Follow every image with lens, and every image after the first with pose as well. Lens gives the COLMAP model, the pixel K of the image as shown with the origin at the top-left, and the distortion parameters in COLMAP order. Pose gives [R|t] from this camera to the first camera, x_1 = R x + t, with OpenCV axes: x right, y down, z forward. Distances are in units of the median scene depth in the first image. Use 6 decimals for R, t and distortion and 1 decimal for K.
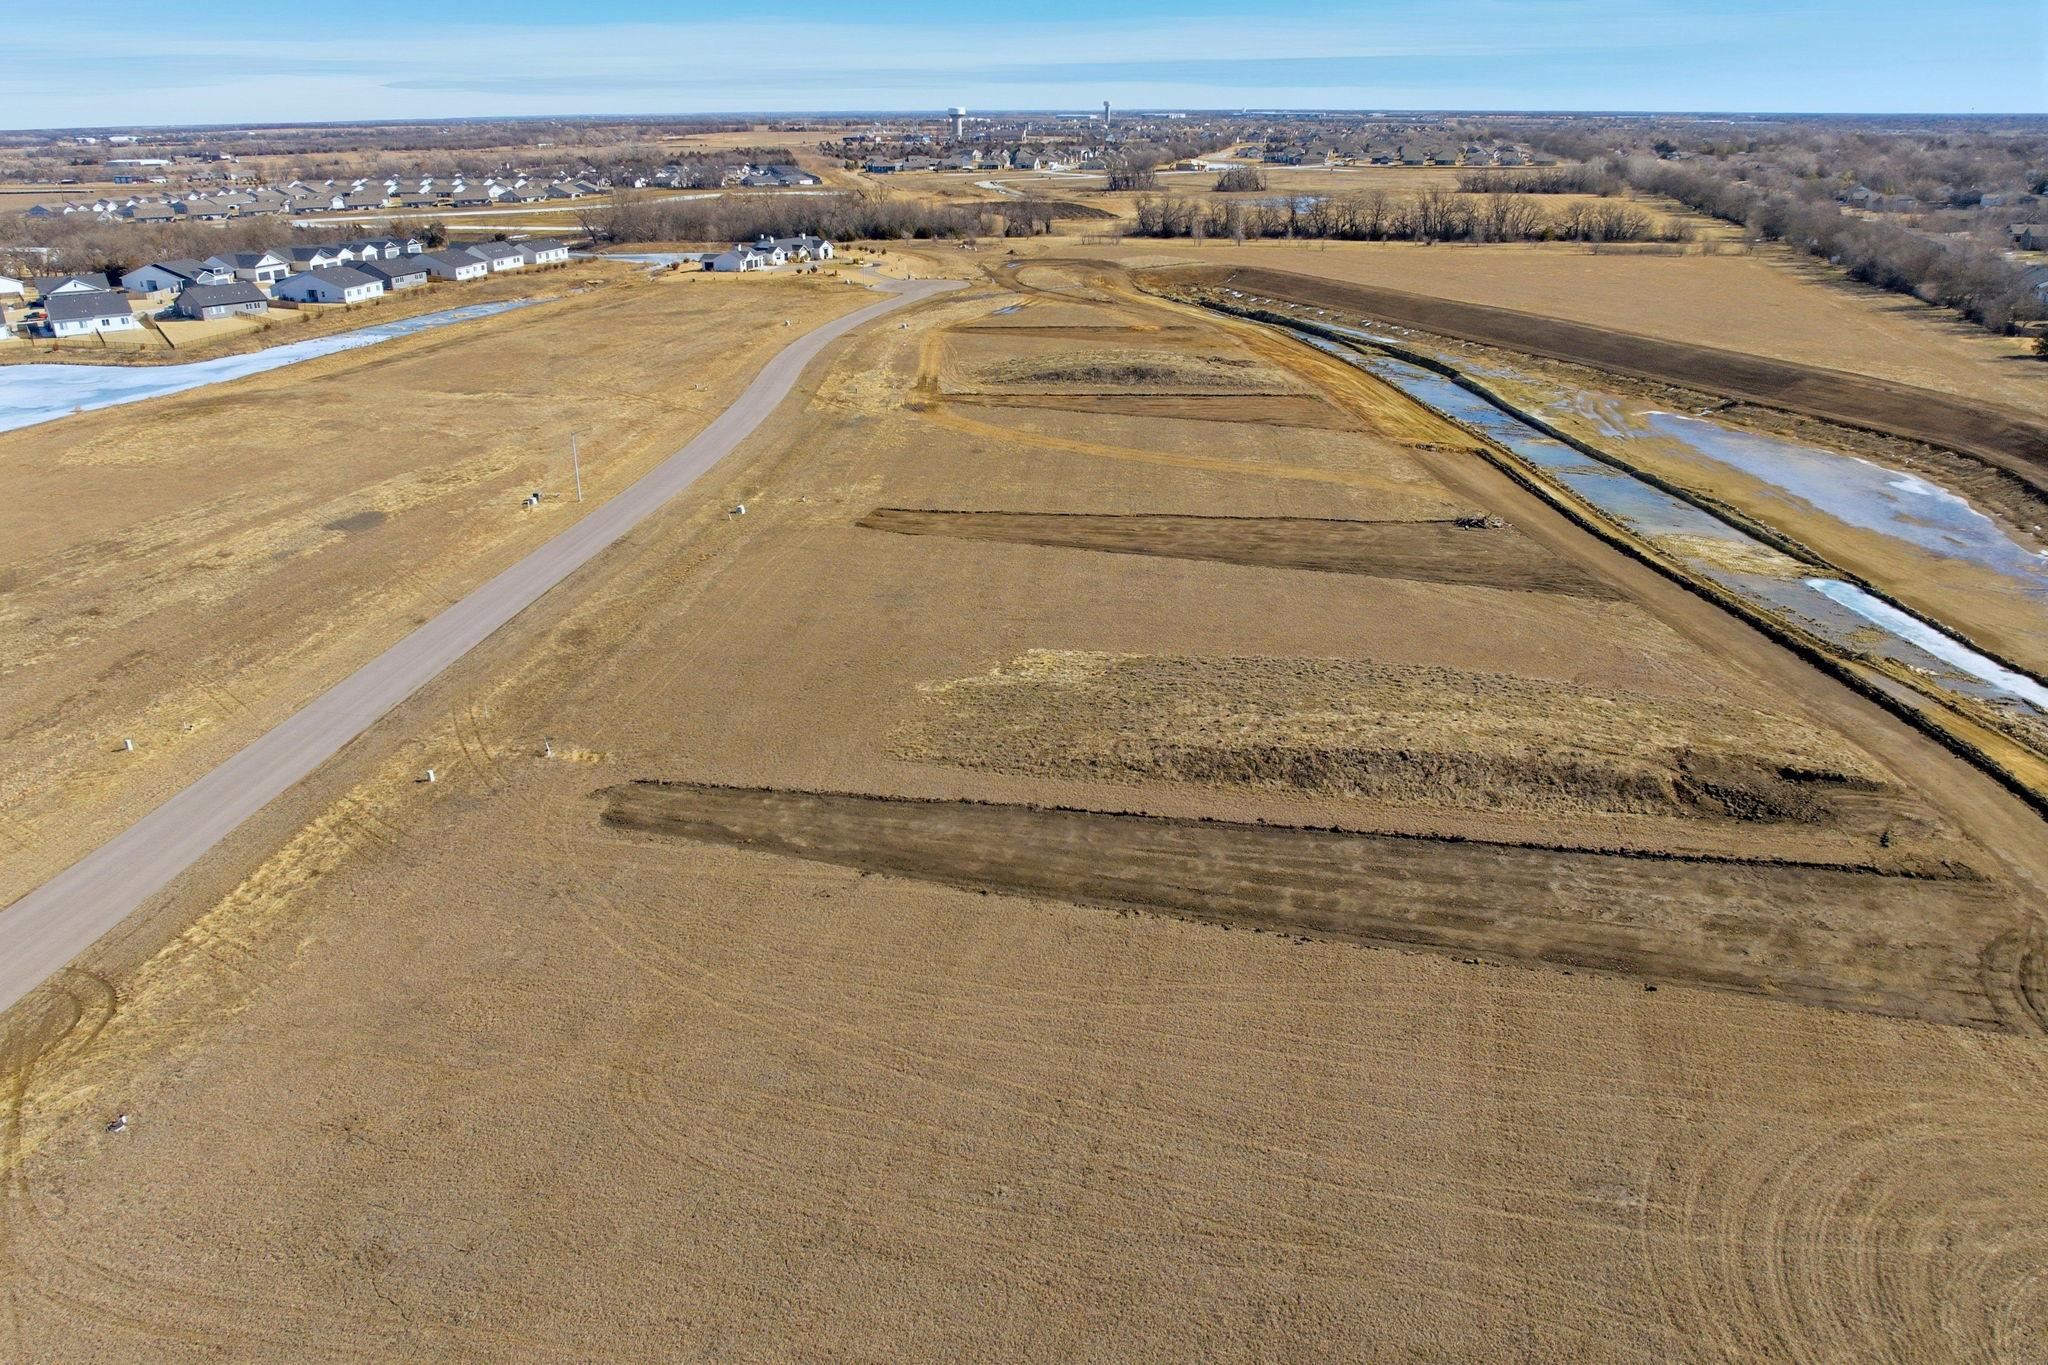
lens RADIAL K [[1464.0, 0, 1027.3], [0, 1464.0, 631.2], [0, 0, 1]] dist [-0.038482, 0.000978]
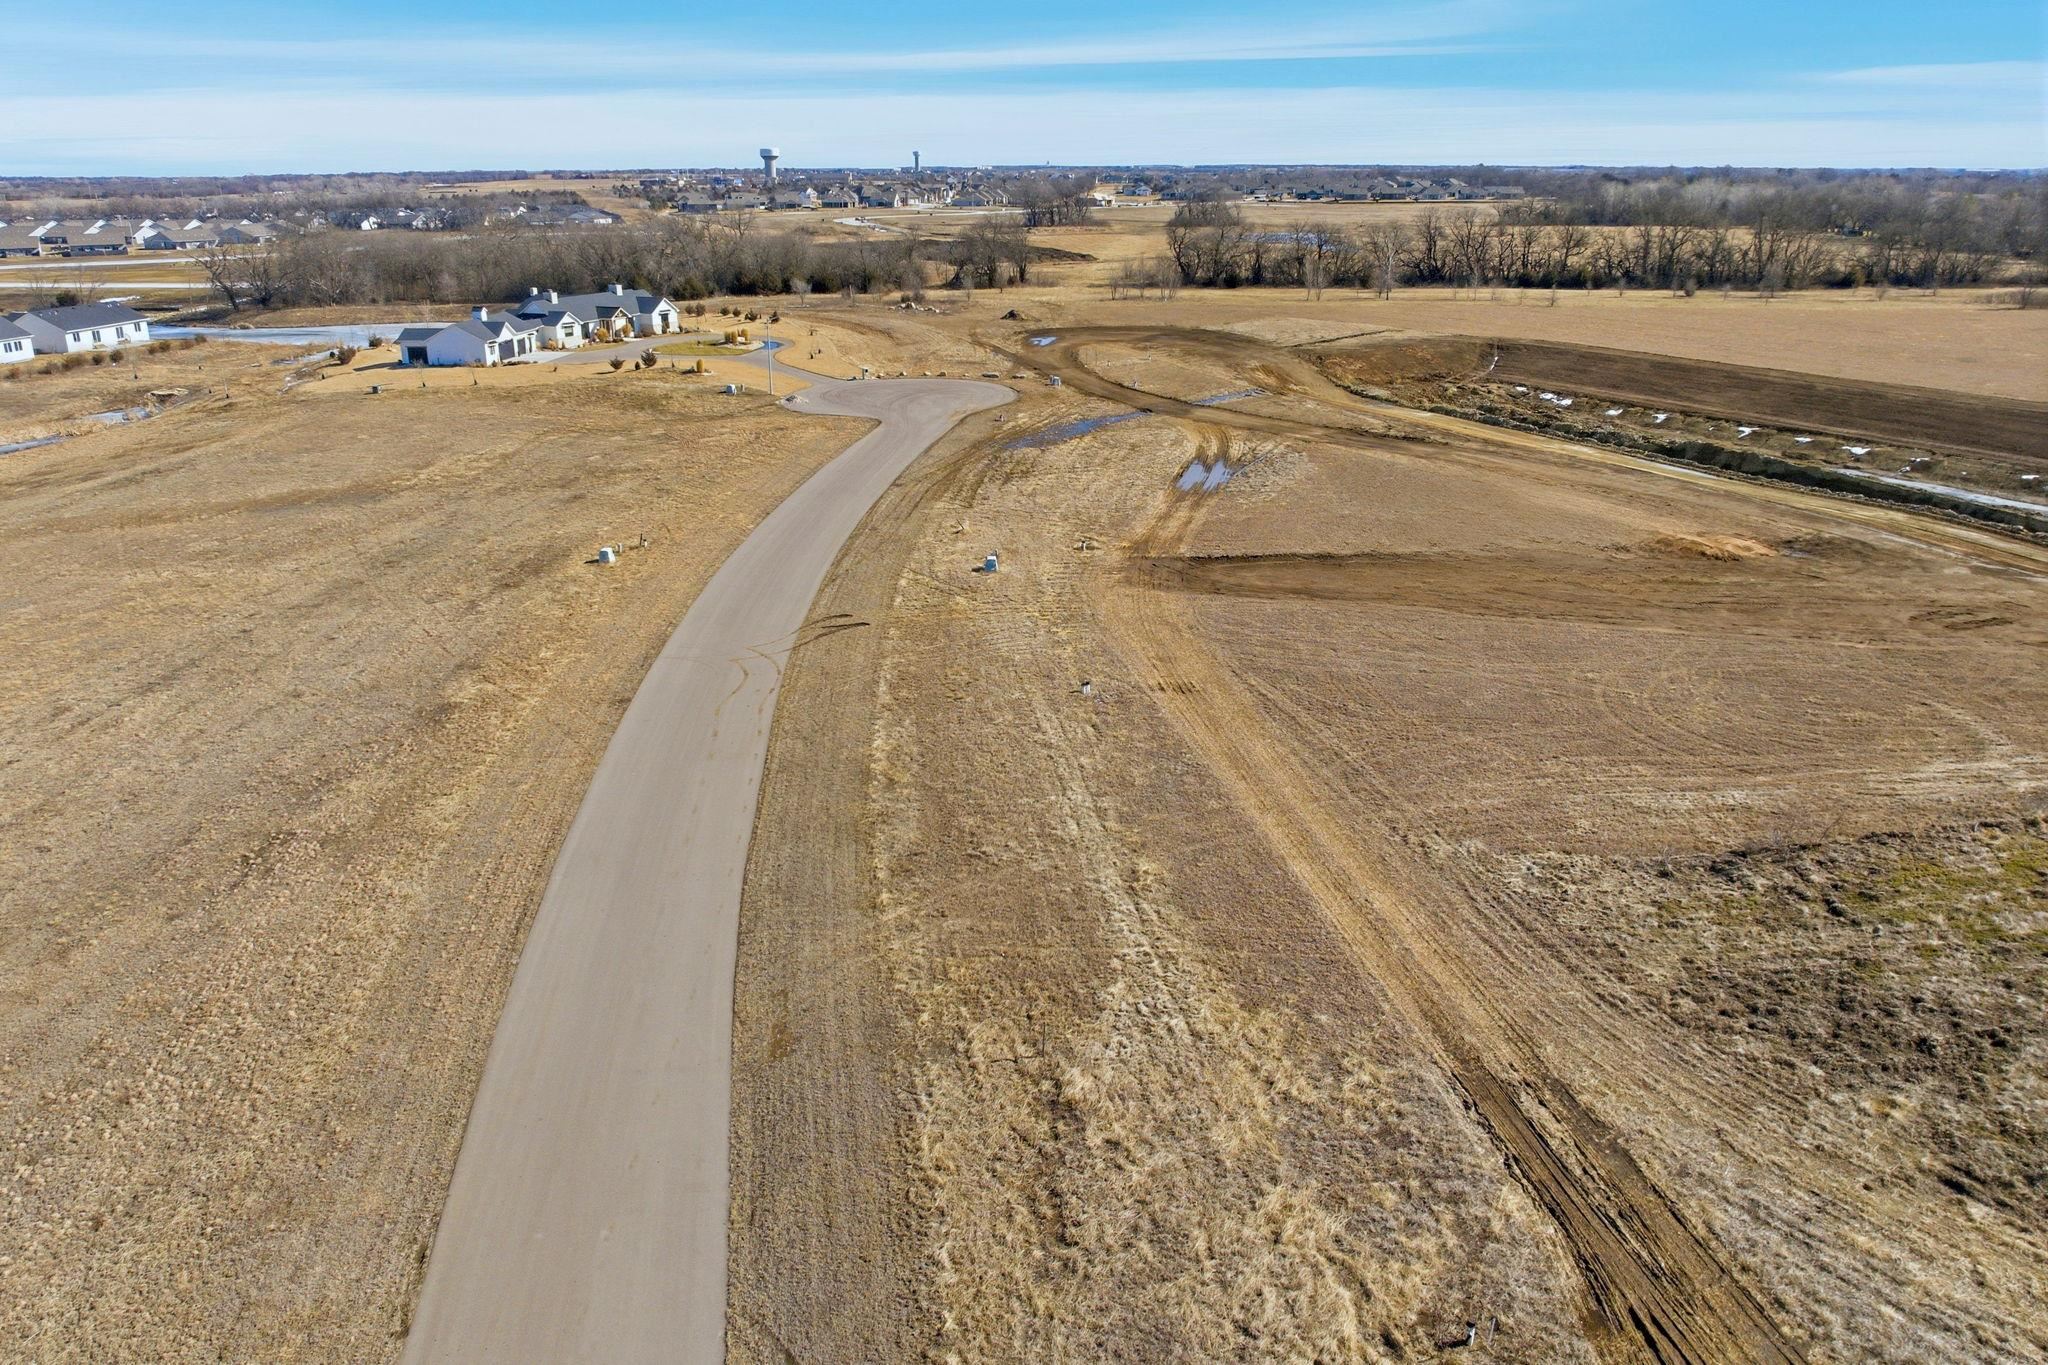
lens RADIAL K [[1464.4, 0, 1022.7], [0, 1464.4, 643.6], [0, 0, 1]] dist [-0.051377, 0.029872]
pose [[0.991192, -0.040926, 0.125949, -0.133464], [0.044429, 0.998696, -0.025132, -0.207601], [-0.124756, 0.030506, 0.991718, 0.779600]]
